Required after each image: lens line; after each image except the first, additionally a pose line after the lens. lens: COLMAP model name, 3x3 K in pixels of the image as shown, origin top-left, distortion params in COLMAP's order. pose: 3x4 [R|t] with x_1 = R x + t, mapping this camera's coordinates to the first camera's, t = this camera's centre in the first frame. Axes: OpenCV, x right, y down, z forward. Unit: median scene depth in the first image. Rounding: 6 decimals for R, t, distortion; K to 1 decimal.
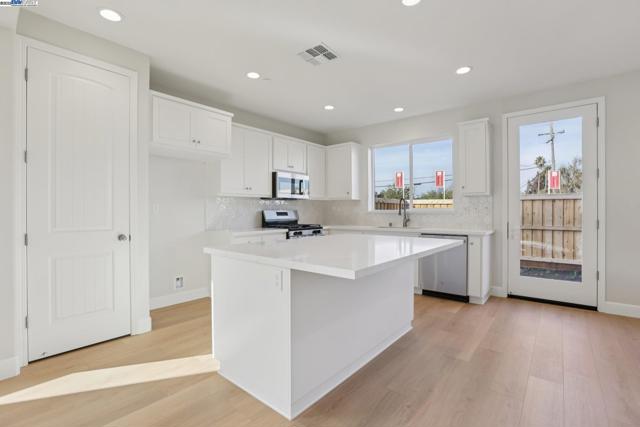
lens RADIAL K [[290.2, 0, 318.0], [0, 290.2, 211.3], [0, 0, 1]] dist [-0.025826, 0.000640]
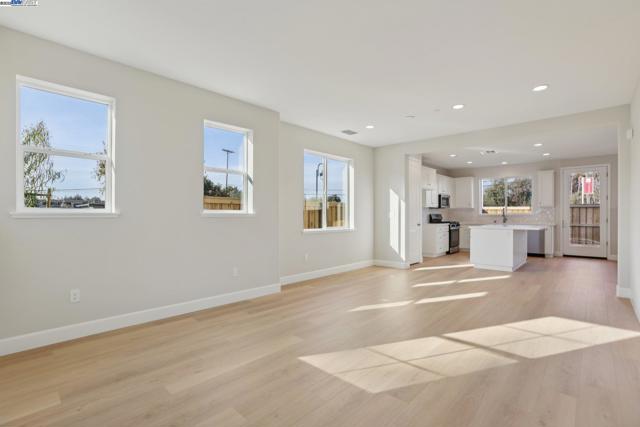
lens RADIAL K [[302.5, 0, 324.3], [0, 302.5, 218.1], [0, 0, 1]] dist [-0.004850, 0.000806]
pose [[0.999642, 0.000435, -0.026738, -0.869947], [-0.000172, 0.999952, 0.009828, 0.002948], [0.026741, -0.009820, 0.999594, -1.061105]]
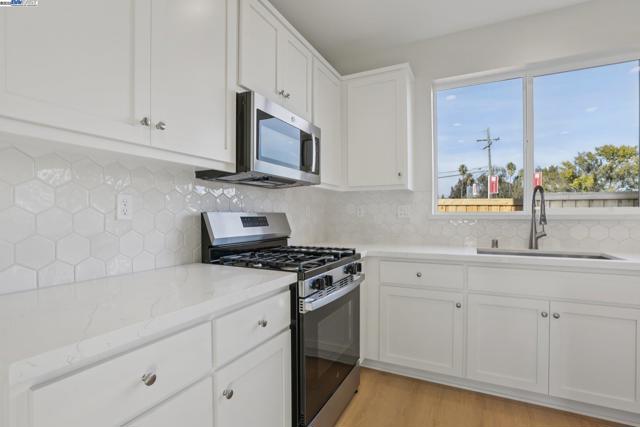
lens RADIAL K [[302.5, 0, 322.3], [0, 302.5, 216.1], [0, 0, 1]] dist [-0.004850, 0.000806]
pose [[0.970595, 0.003167, 0.240698, -0.145735], [-0.003948, 0.999988, 0.002763, 0.000126], [-0.240686, -0.003631, 0.970596, 0.651041]]
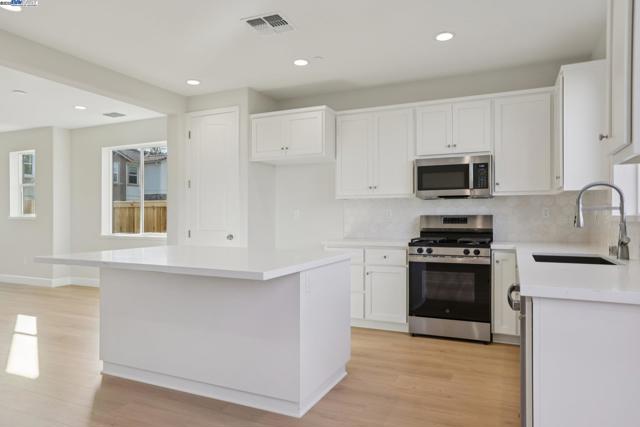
lens RADIAL K [[412.3, 0, 330.8], [0, 412.3, 215.5], [0, 0, 1]] dist [0.000238, 0.009680]
pose [[0.289025, -0.003668, -0.957315, 0.730920], [0.001116, 0.999993, -0.003494, 0.000672], [0.957321, -0.000059, 0.289027, 0.521541]]
